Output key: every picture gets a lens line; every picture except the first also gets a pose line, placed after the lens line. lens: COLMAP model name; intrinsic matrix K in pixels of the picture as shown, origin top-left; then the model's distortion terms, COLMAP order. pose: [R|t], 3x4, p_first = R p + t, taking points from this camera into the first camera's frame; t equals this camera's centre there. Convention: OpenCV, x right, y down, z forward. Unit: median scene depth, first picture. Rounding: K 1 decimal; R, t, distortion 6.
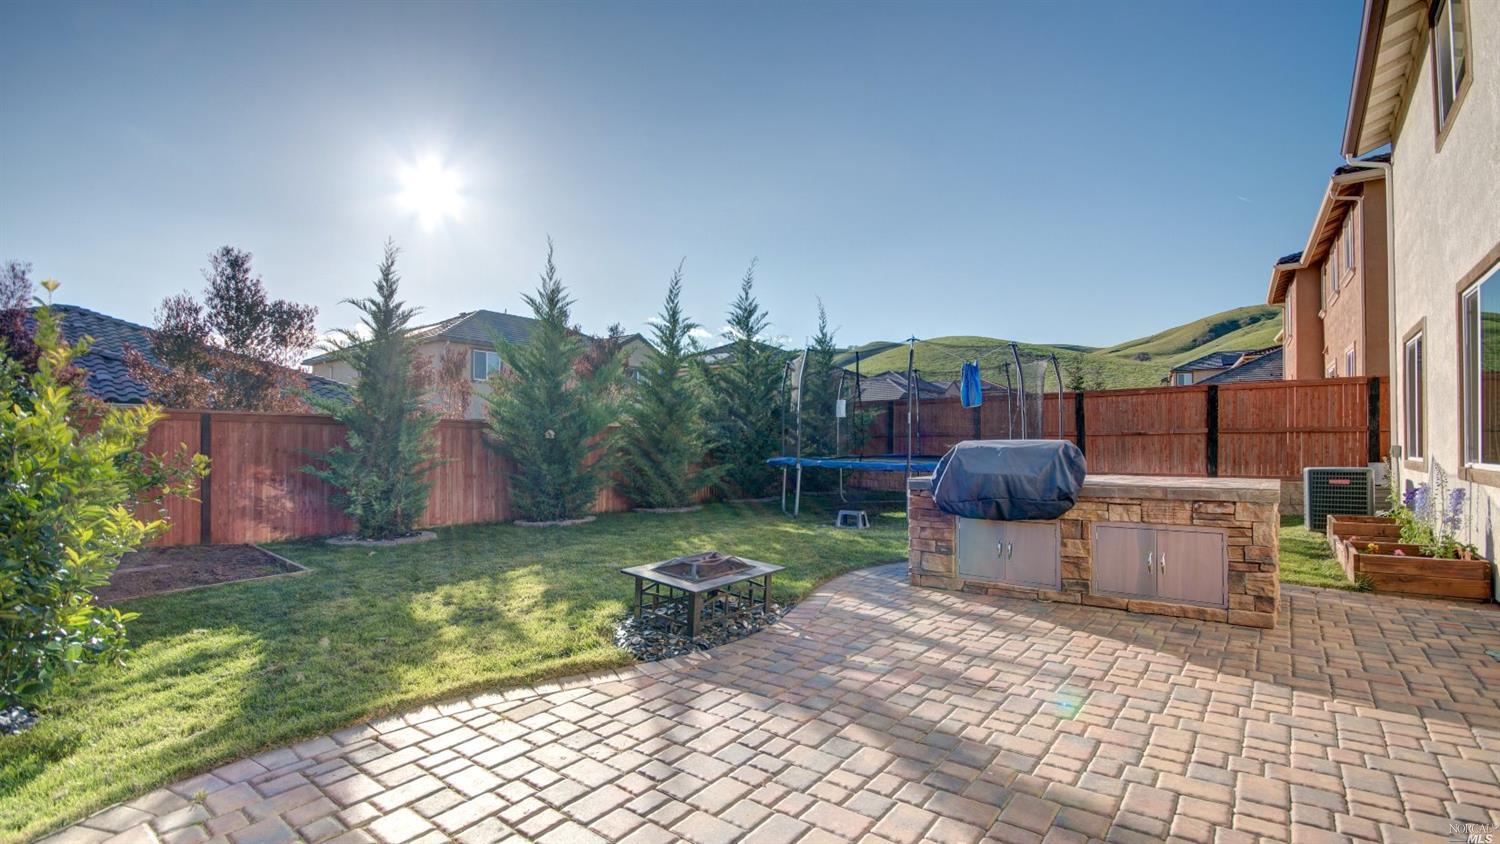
lens RADIAL K [[665.8, 0, 750.2], [0, 665.8, 446.1], [0, 0, 1]] dist [0.004257, 0.000015]
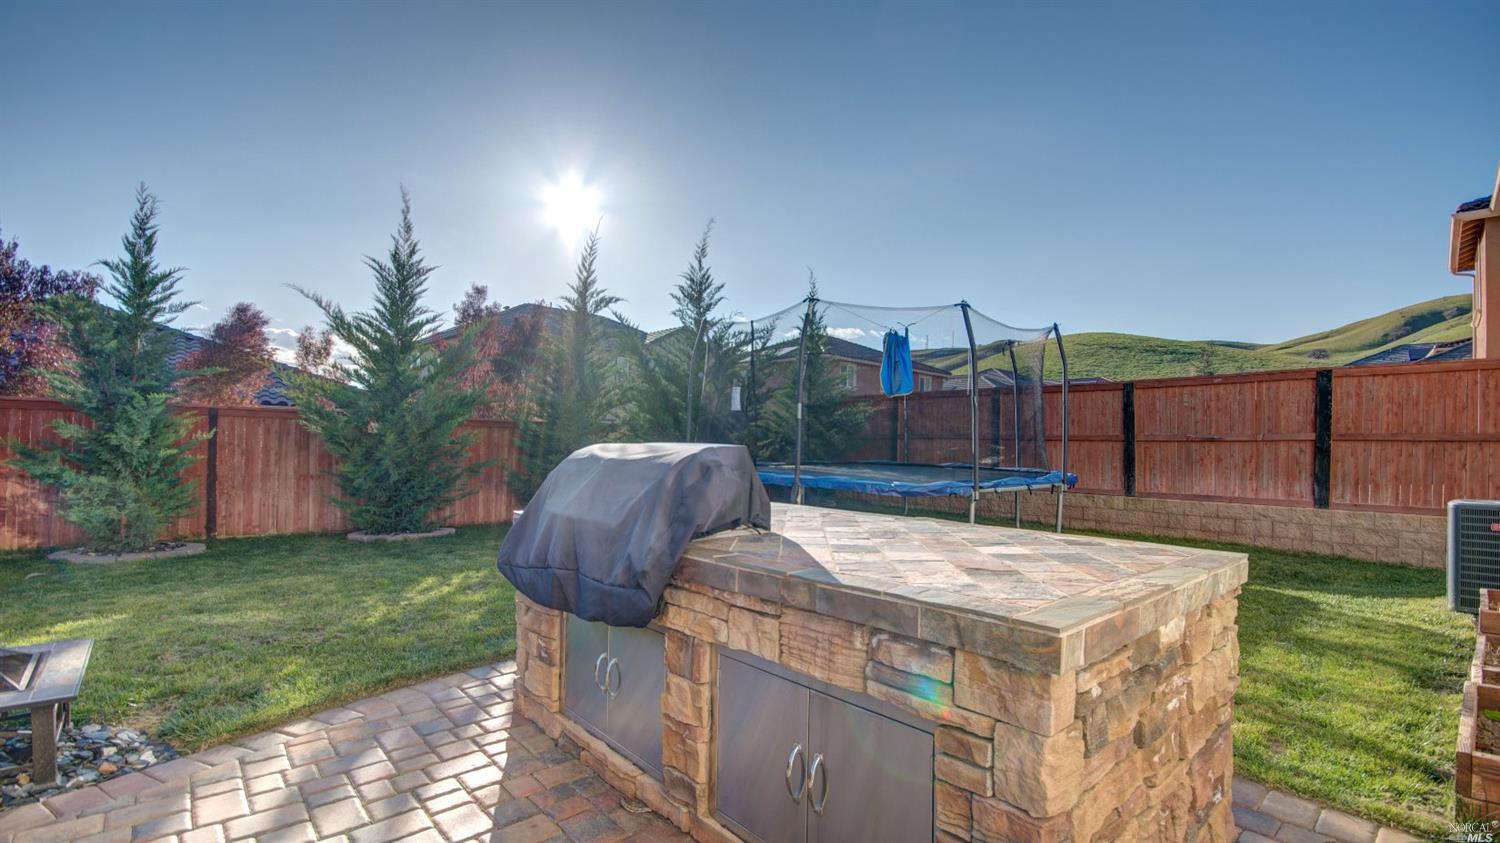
lens RADIAL K [[662.0, 0, 751.8], [0, 662.0, 442.9], [0, 0, 1]] dist [0.017508, -0.015613]
pose [[0.984708, 0.017640, -0.173318, 0.235105], [-0.018415, 0.999826, -0.002868, -0.004254], [0.173237, 0.006016, 0.984862, 0.229282]]
